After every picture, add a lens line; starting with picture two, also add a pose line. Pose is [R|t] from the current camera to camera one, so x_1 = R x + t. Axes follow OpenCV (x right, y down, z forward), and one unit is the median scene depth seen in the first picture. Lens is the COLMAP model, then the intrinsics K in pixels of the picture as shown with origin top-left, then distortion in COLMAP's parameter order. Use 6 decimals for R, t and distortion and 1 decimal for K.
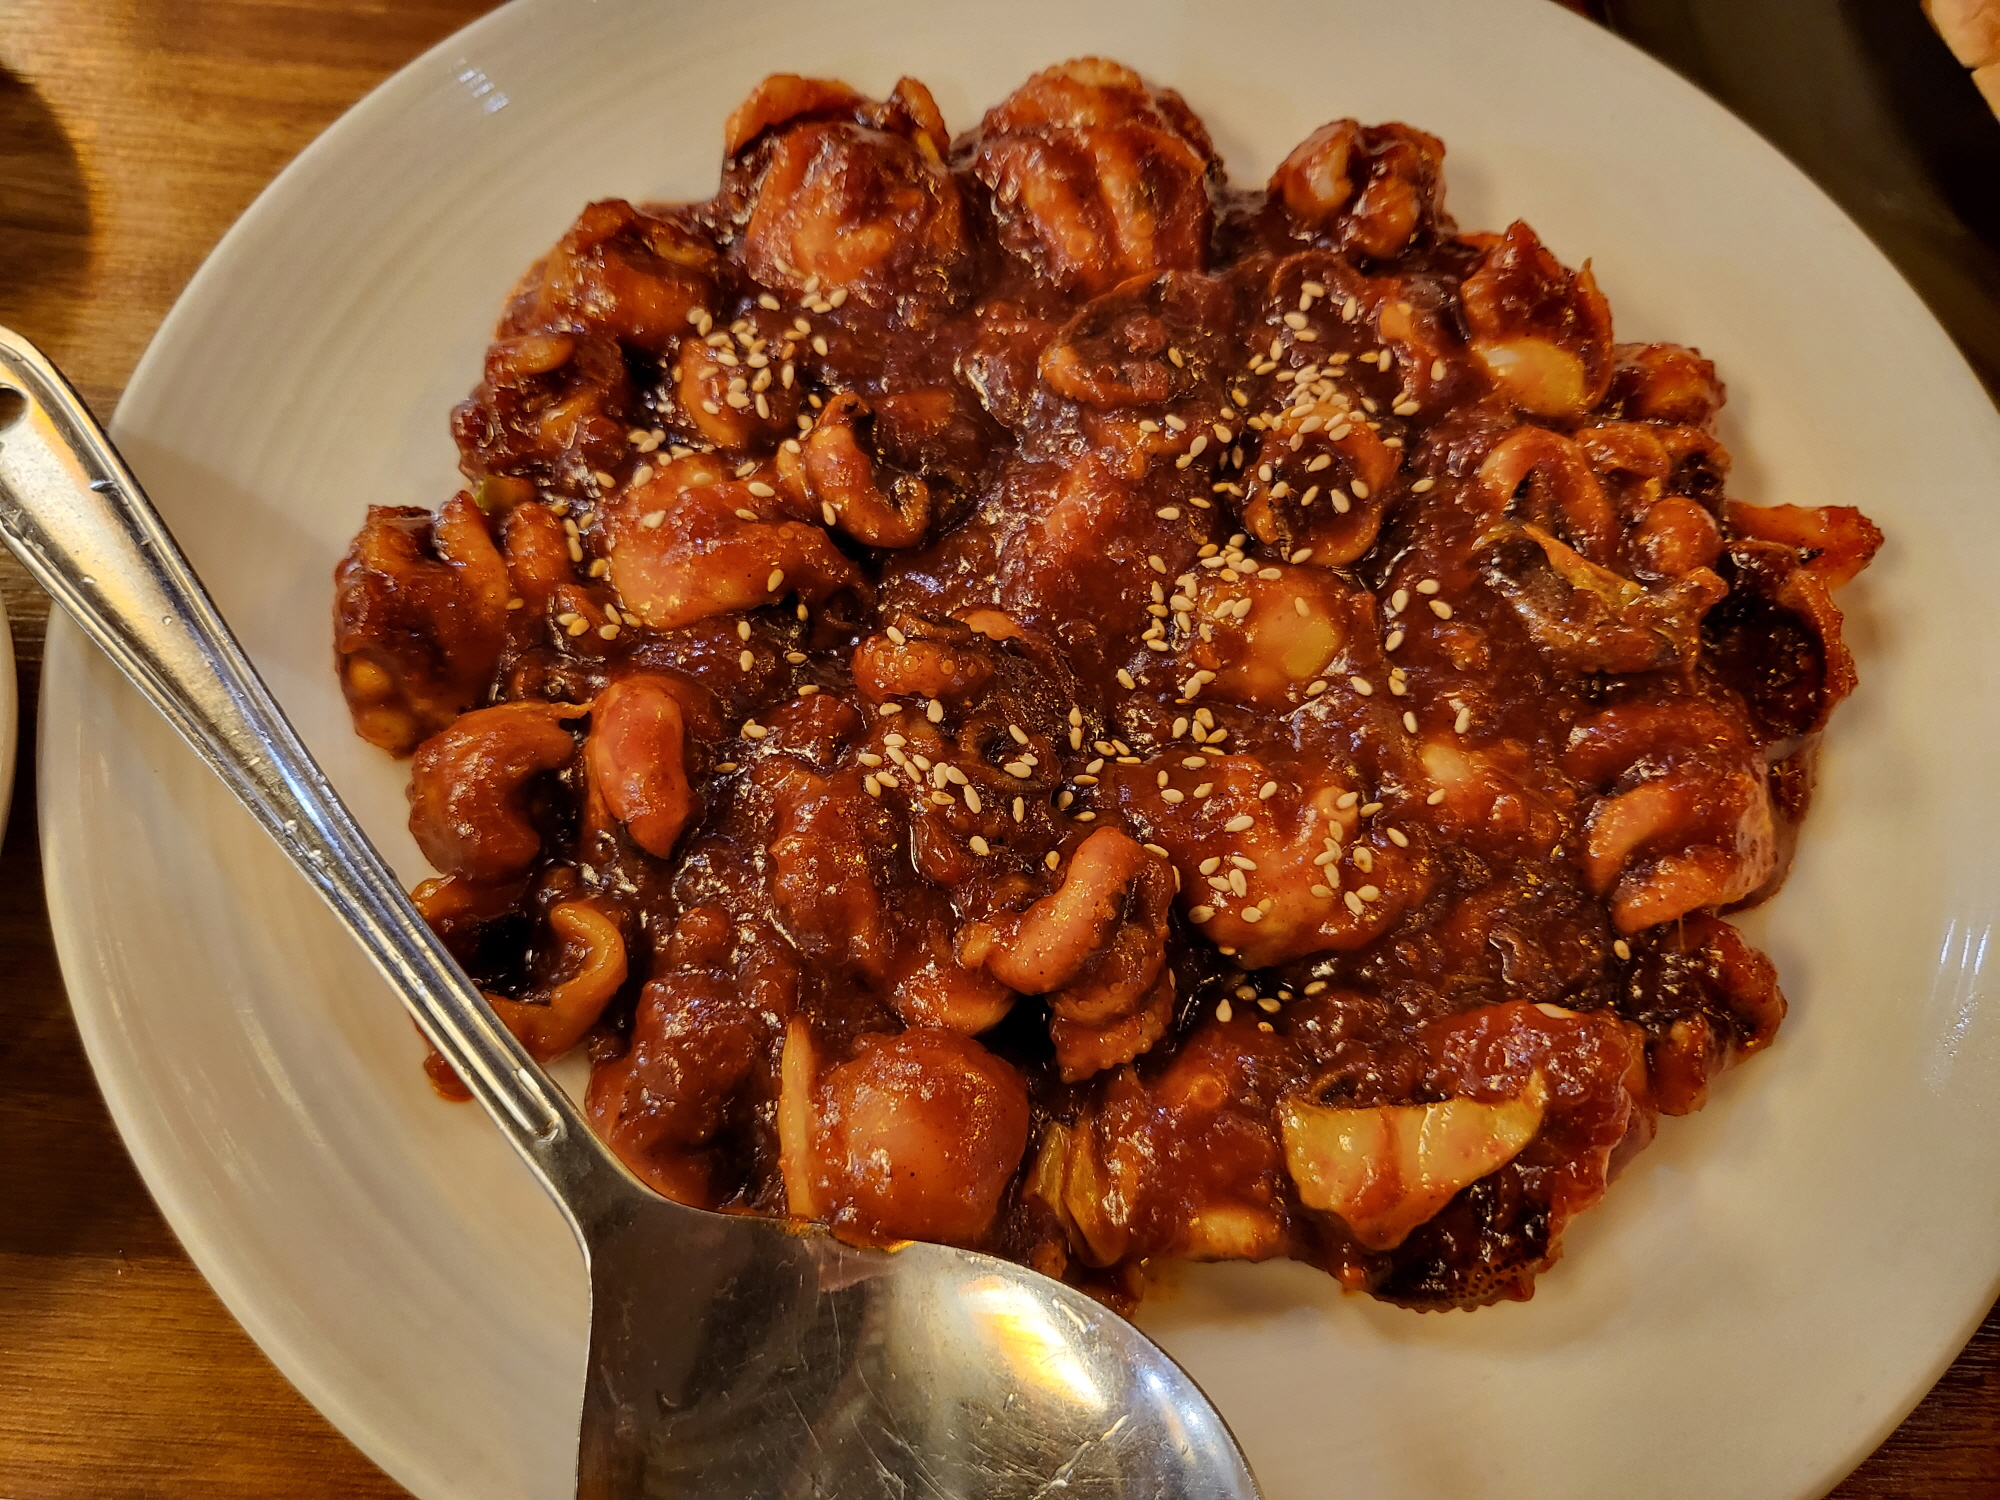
lens RADIAL K [[1511.8, 0, 1013.1], [0, 1511.8, 742.9], [0, 0, 1]] dist [-0.031911, -0.001417]
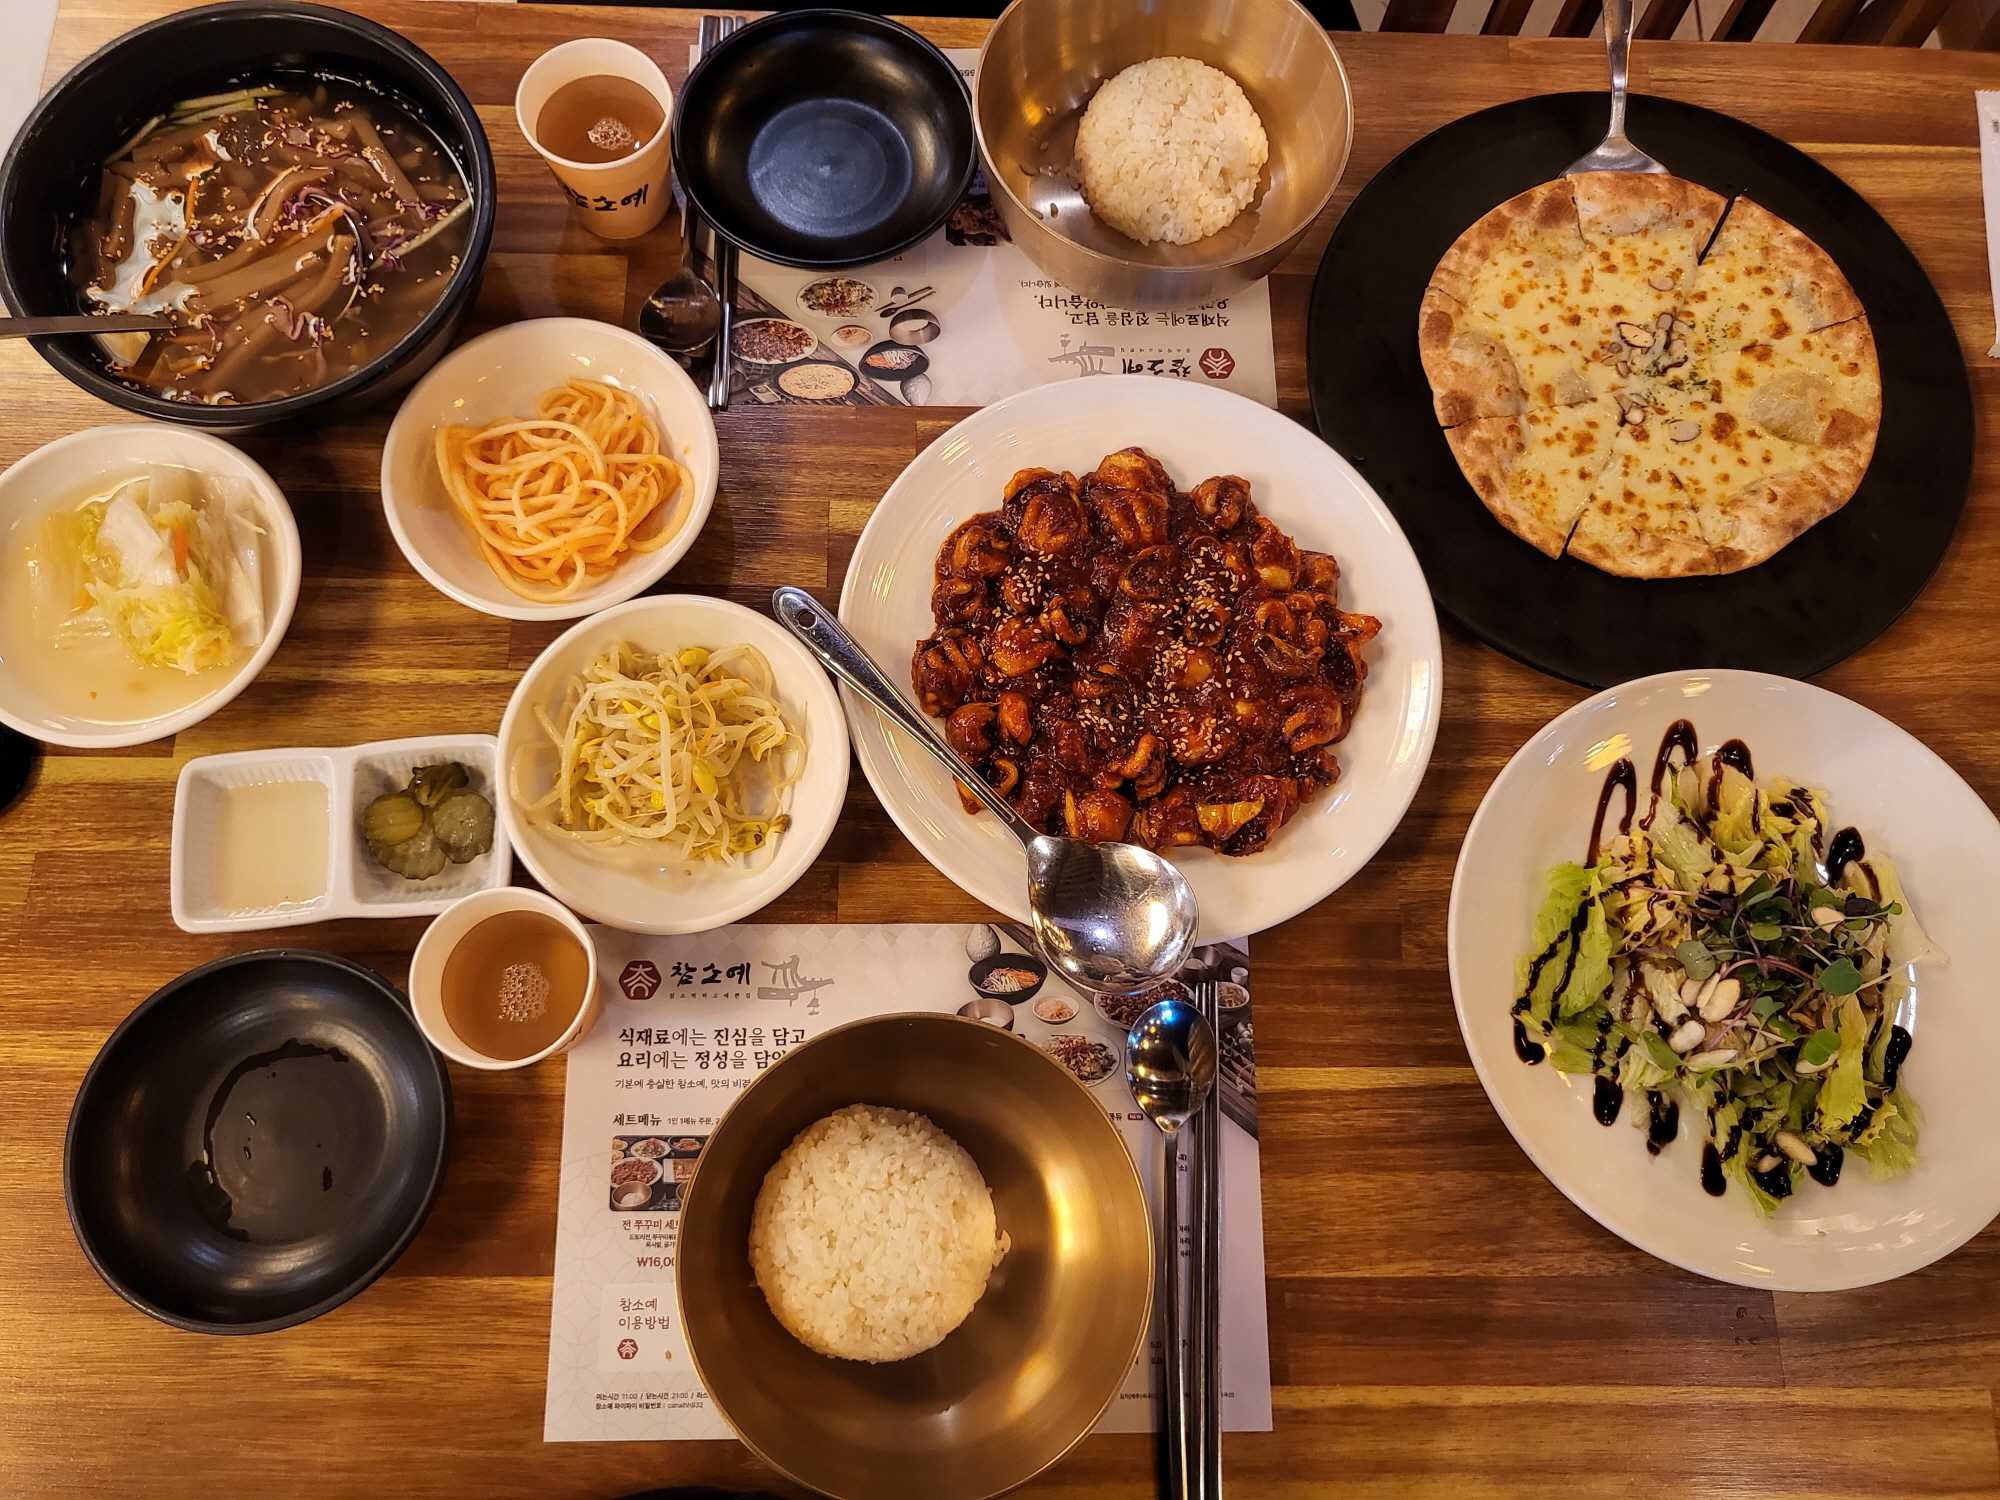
lens RADIAL K [[1511.8, 0, 1001.3], [0, 1511.8, 733.8], [0, 0, 1]] dist [-0.031911, -0.001417]
pose [[0.998893, -0.045343, 0.012549, -0.312666], [0.042823, 0.986732, 0.156611, -0.491259], [-0.019484, -0.155900, 0.987581, -2.418376]]
